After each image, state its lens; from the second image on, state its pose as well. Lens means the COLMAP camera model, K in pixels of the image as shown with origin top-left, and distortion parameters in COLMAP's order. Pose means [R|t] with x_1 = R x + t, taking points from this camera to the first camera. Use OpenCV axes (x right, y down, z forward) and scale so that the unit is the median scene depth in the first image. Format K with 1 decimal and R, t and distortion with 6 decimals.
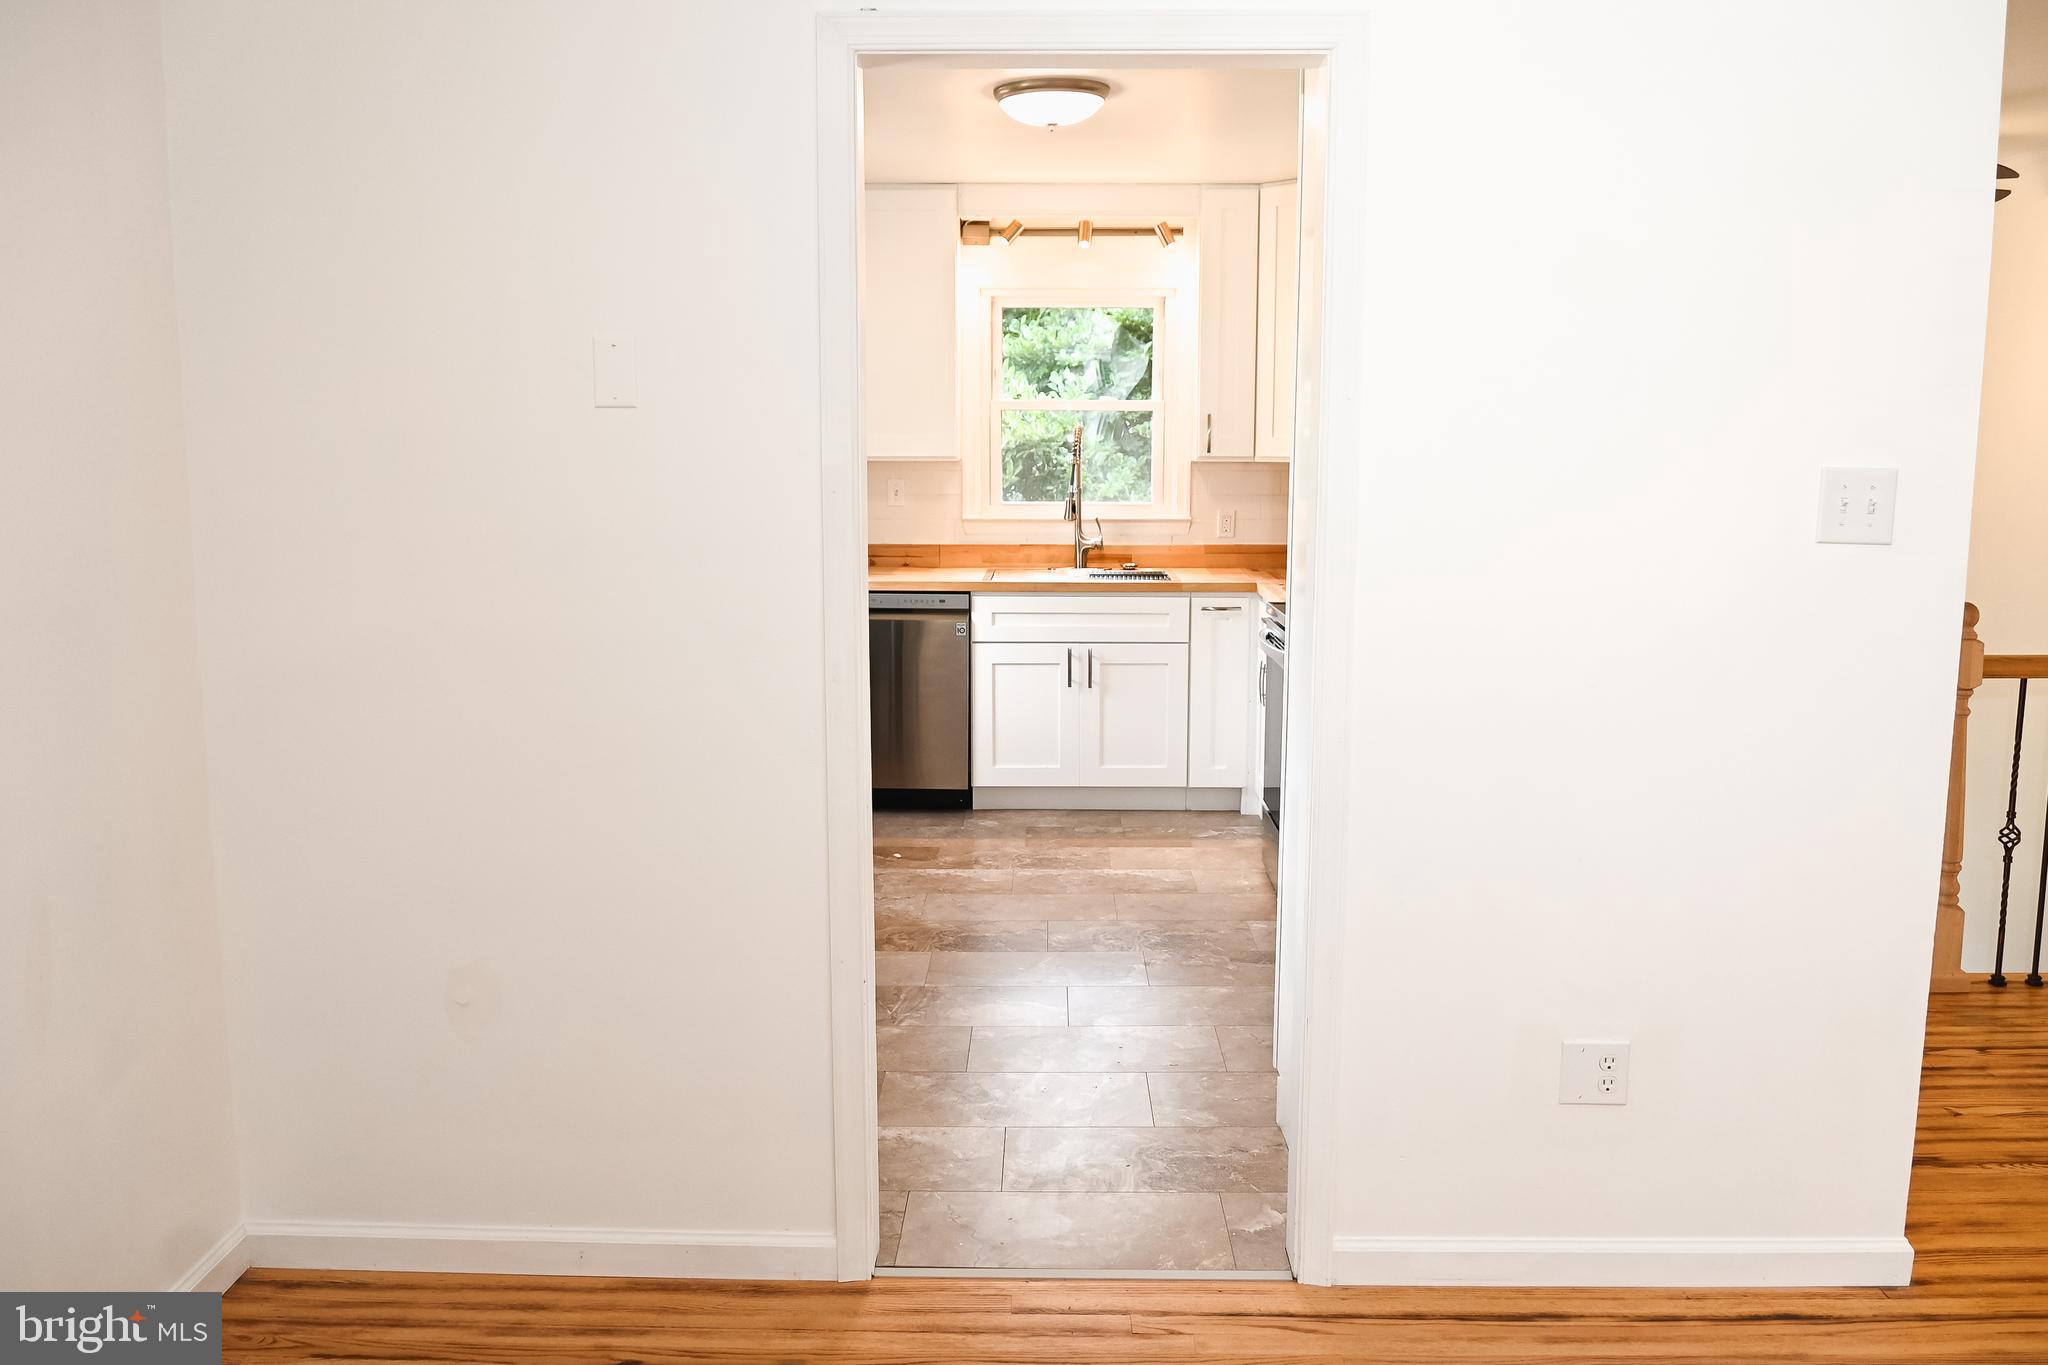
lens RADIAL K [[1625.7, 0, 1024.0], [0, 1625.7, 682.5], [0, 0, 1]] dist [-0.031693, -0.016708]
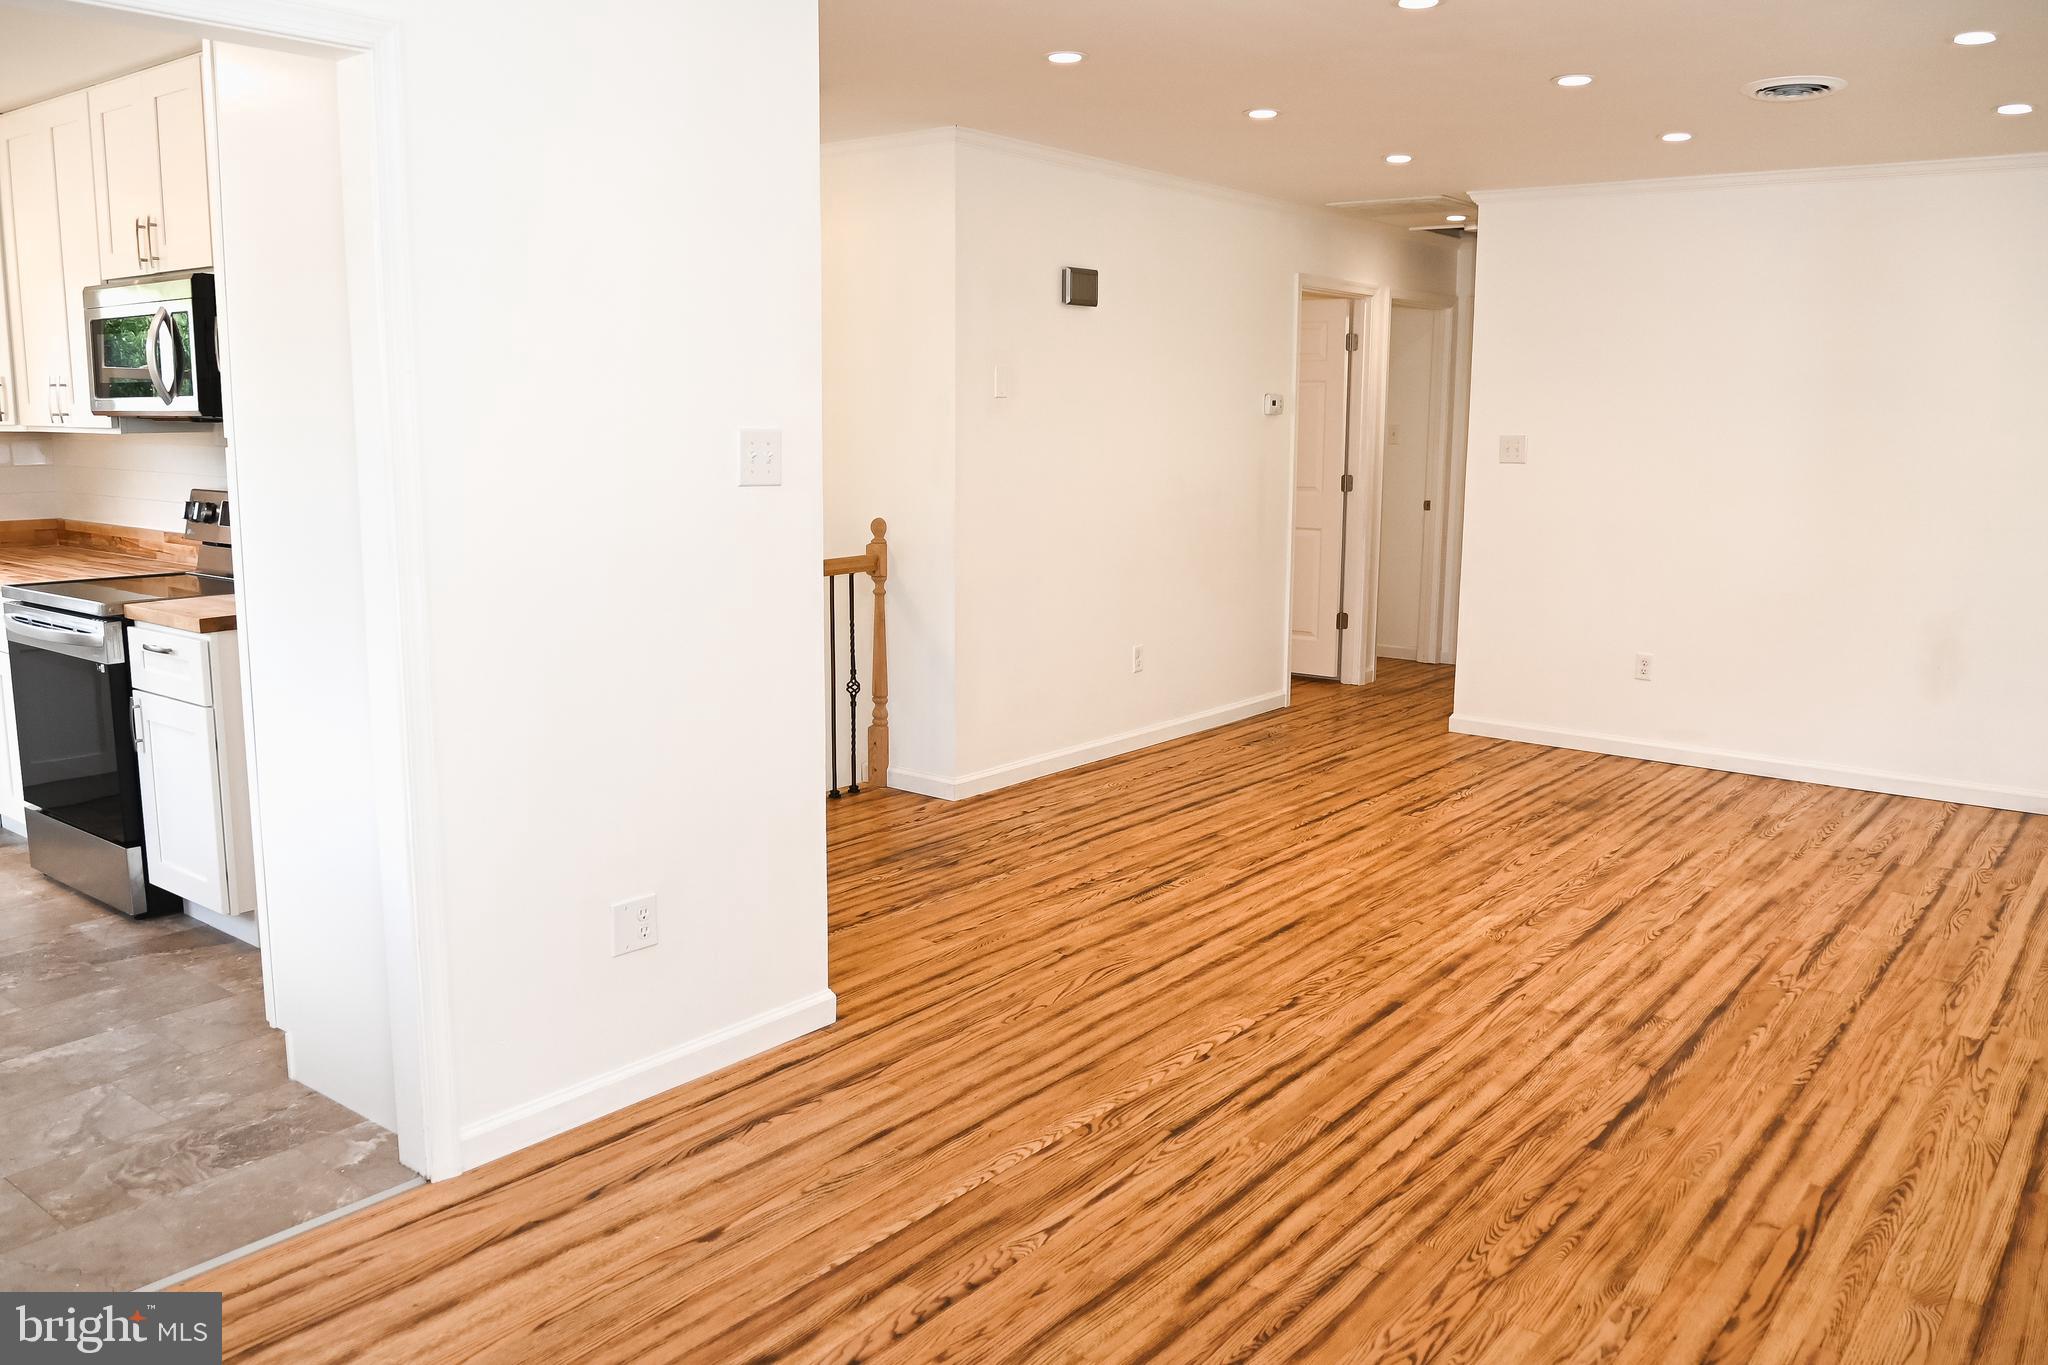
lens RADIAL K [[1599.0, 0, 1024.0], [0, 1599.0, 670.0], [0, 0, 1]] dist [-0.015669, -0.040578]
pose [[0.606685, -0.125557, 0.784964, -0.178306], [0.111669, 0.991117, 0.072225, -0.001911], [-0.787060, 0.043838, 0.615317, 0.005405]]
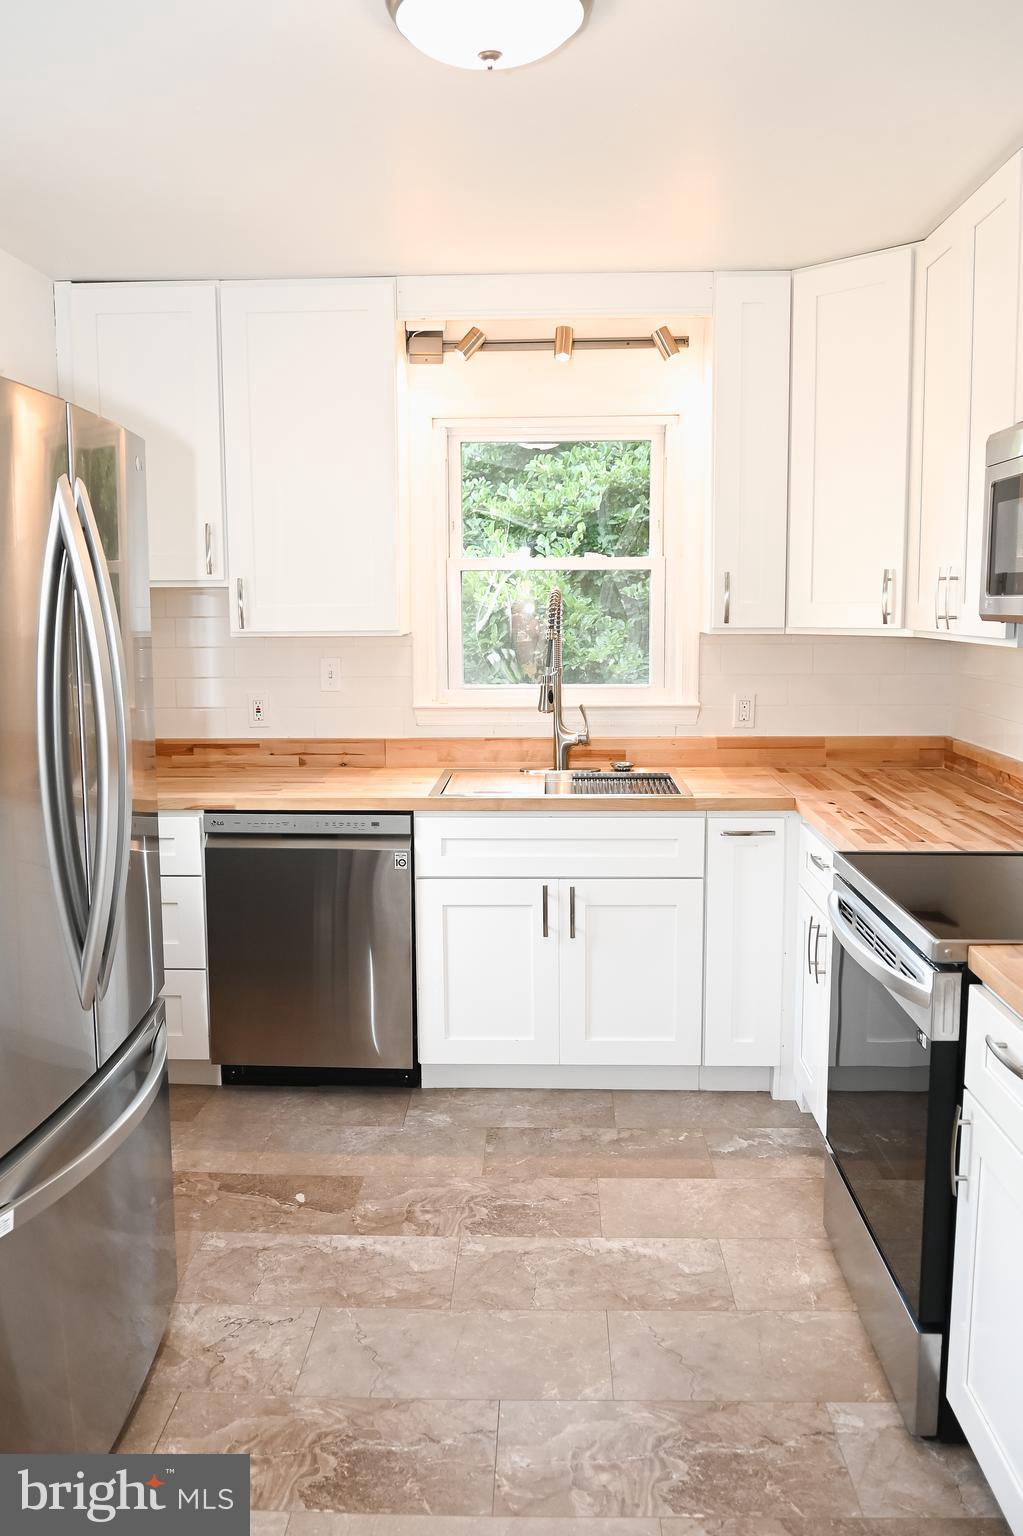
lens RADIAL K [[1219.3, 0, 511.5], [0, 1219.3, 768.0], [0, 0, 1]] dist [-0.031693, -0.016708]
pose [[0.999794, -0.006204, -0.019307, 0.023737], [0.006018, 0.999935, -0.009674, -0.070041], [0.019366, 0.009556, 0.999767, 0.436441]]
